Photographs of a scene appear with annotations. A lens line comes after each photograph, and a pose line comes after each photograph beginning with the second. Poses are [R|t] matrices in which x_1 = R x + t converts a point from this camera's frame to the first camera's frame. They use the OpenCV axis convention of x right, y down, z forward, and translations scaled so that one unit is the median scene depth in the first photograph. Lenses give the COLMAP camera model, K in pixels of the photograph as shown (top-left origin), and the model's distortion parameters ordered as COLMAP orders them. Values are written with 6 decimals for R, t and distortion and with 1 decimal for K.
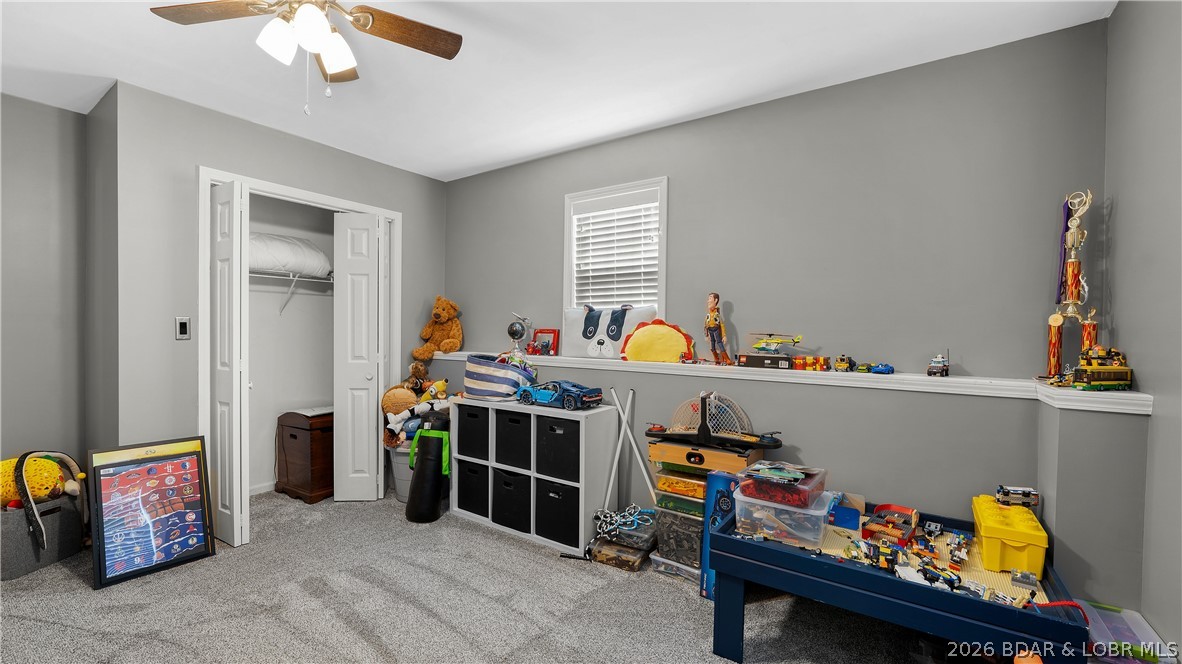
lens RADIAL K [[507.9, 0, 585.8], [0, 507.9, 342.2], [0, 0, 1]] dist [-0.012737, 0.001605]
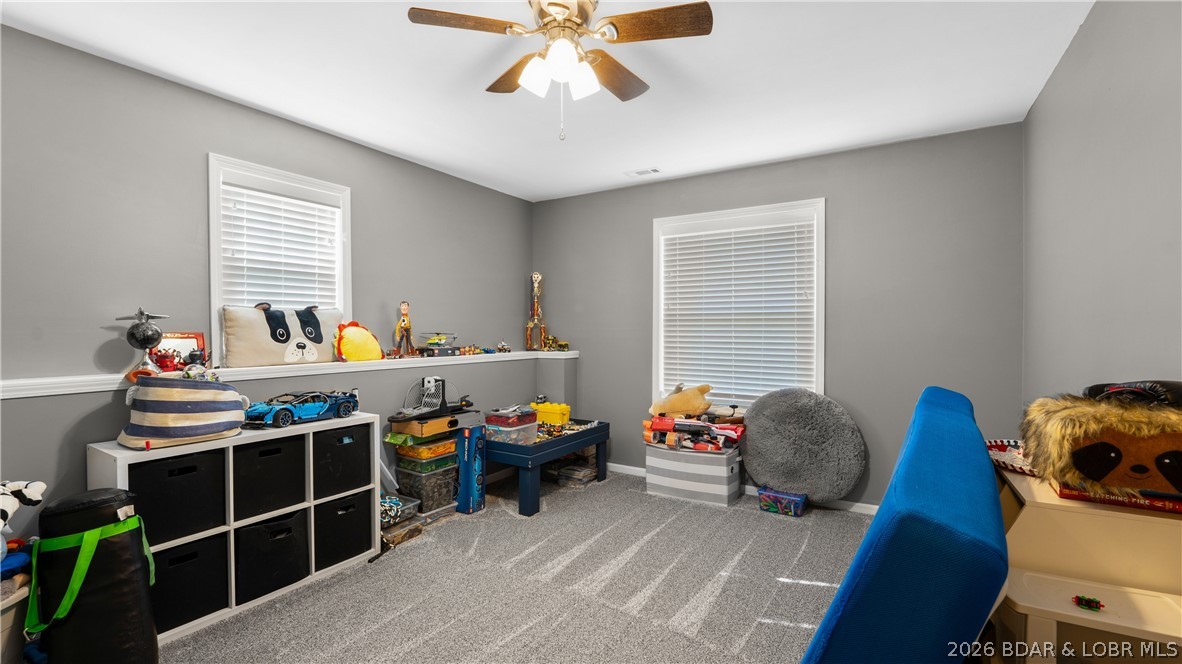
lens RADIAL K [[507.9, 0, 587.2], [0, 507.9, 328.3], [0, 0, 1]] dist [-0.012737, 0.001605]
pose [[-0.067596, -0.011396, 0.997648, -1.001805], [0.020917, 0.999699, 0.012837, -0.035596], [-0.997493, 0.021735, -0.067338, 0.603653]]
